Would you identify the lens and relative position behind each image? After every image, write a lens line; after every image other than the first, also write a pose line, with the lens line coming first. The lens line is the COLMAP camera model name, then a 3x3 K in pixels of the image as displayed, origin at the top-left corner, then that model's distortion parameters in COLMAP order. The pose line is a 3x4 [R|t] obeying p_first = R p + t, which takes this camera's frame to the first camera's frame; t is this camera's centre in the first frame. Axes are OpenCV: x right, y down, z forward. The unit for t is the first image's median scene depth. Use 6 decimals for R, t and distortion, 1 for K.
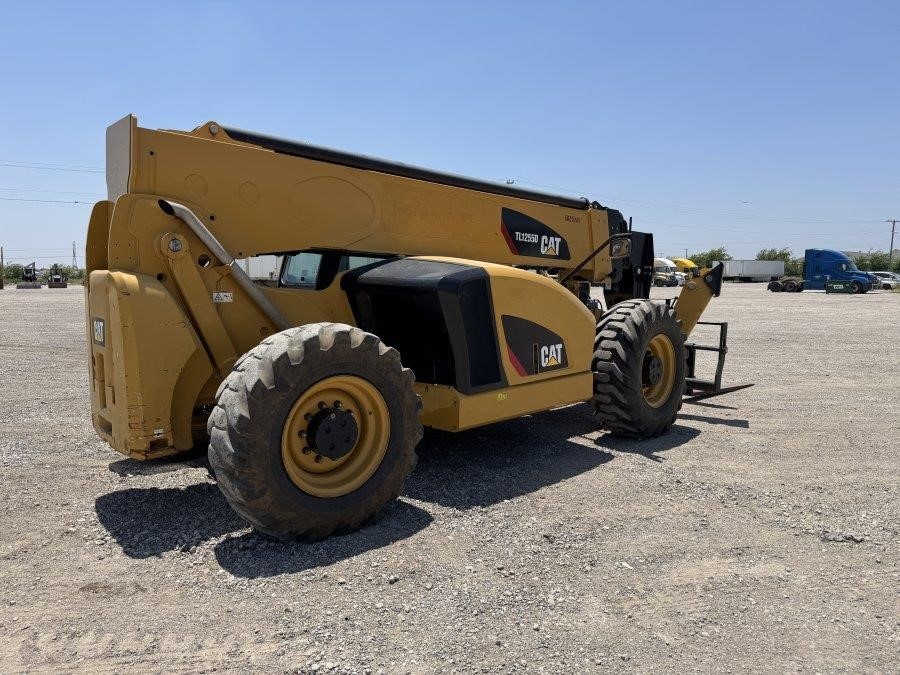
lens RADIAL K [[628.2, 0, 450.0], [0, 628.2, 337.5], [0, 0, 1]] dist [0.088368, -0.079589]
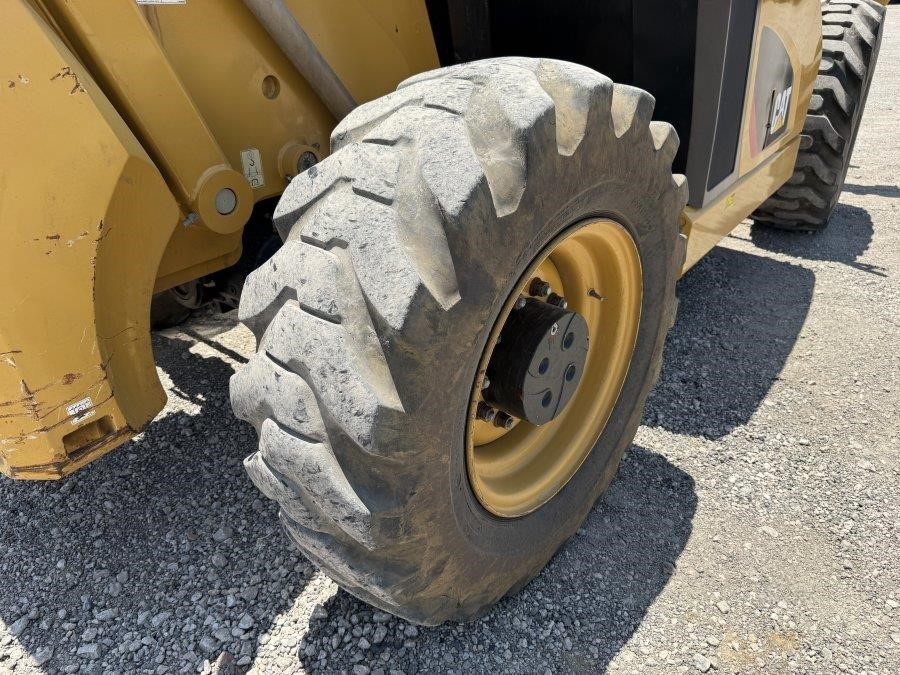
lens RADIAL K [[628.2, 0, 450.0], [0, 628.2, 337.5], [0, 0, 1]] dist [0.088368, -0.079589]
pose [[0.985448, -0.091663, 0.143147, -0.315743], [0.029023, 0.920510, 0.389640, -0.022872], [-0.167483, -0.379815, 0.909775, 0.688499]]
